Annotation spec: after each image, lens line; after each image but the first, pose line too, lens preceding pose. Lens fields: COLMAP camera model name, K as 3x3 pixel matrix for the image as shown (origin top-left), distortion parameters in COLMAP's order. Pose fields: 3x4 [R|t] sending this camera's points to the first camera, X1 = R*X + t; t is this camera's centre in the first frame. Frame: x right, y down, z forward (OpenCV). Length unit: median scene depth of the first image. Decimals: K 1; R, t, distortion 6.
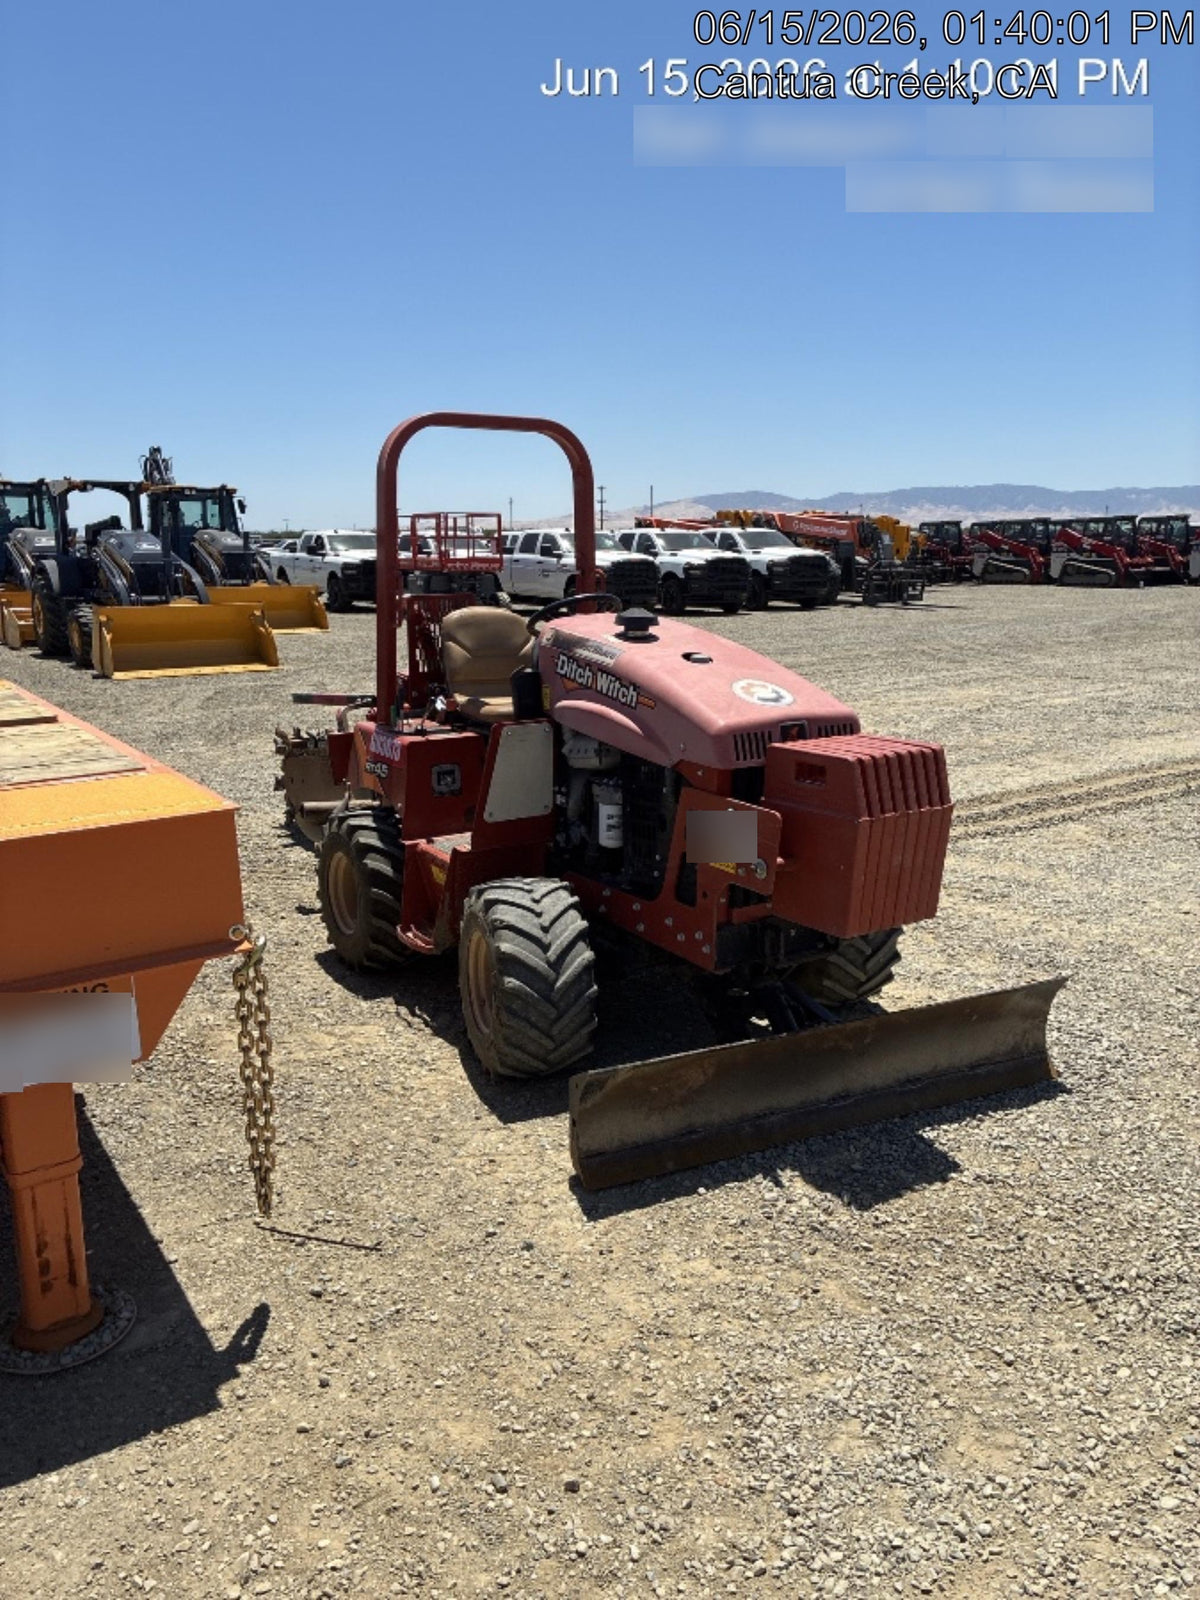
lens RADIAL K [[1174.9, 0, 600.0], [0, 1174.9, 800.0], [0, 0, 1]] dist [0.011343, -0.007870]
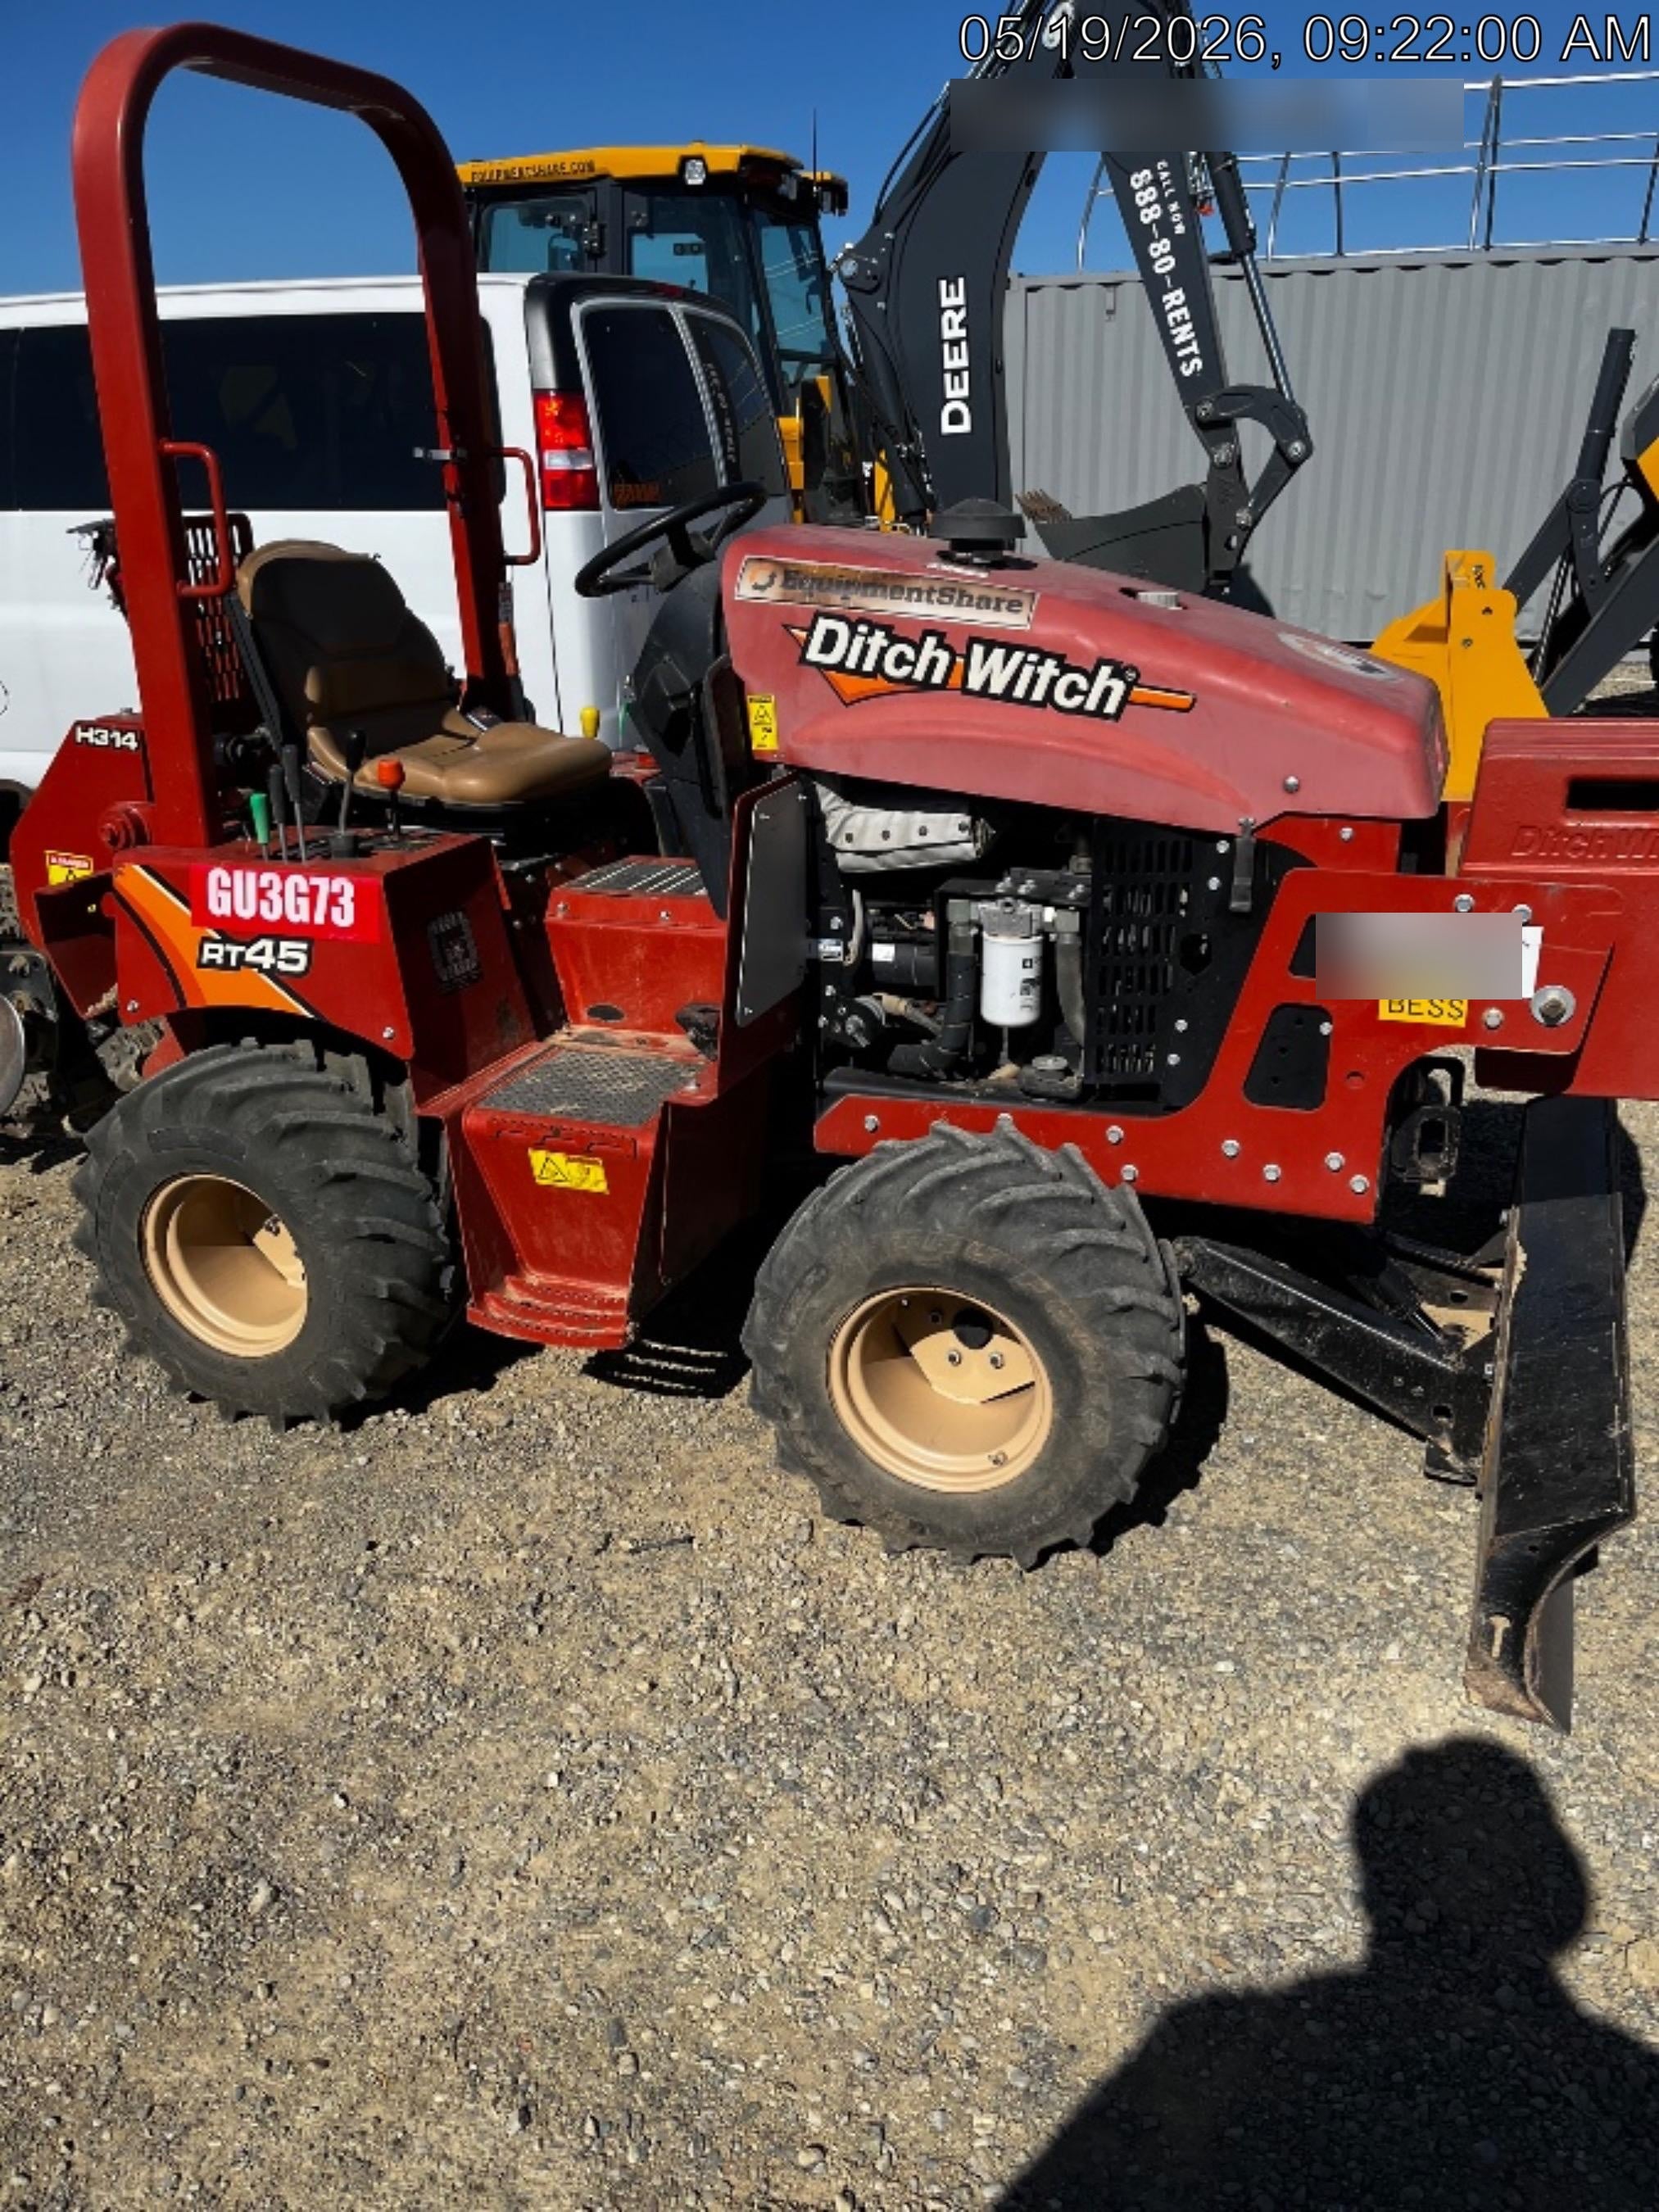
lens RADIAL K [[1624.3, 0, 829.5], [0, 1624.3, 1106.0], [0, 0, 1]] dist [0.011343, -0.007870]
pose [[0.802579, -0.257789, 0.537970, -0.417669], [0.161588, 0.962039, 0.219931, -0.085839], [-0.574244, -0.089583, 0.813768, 0.518806]]
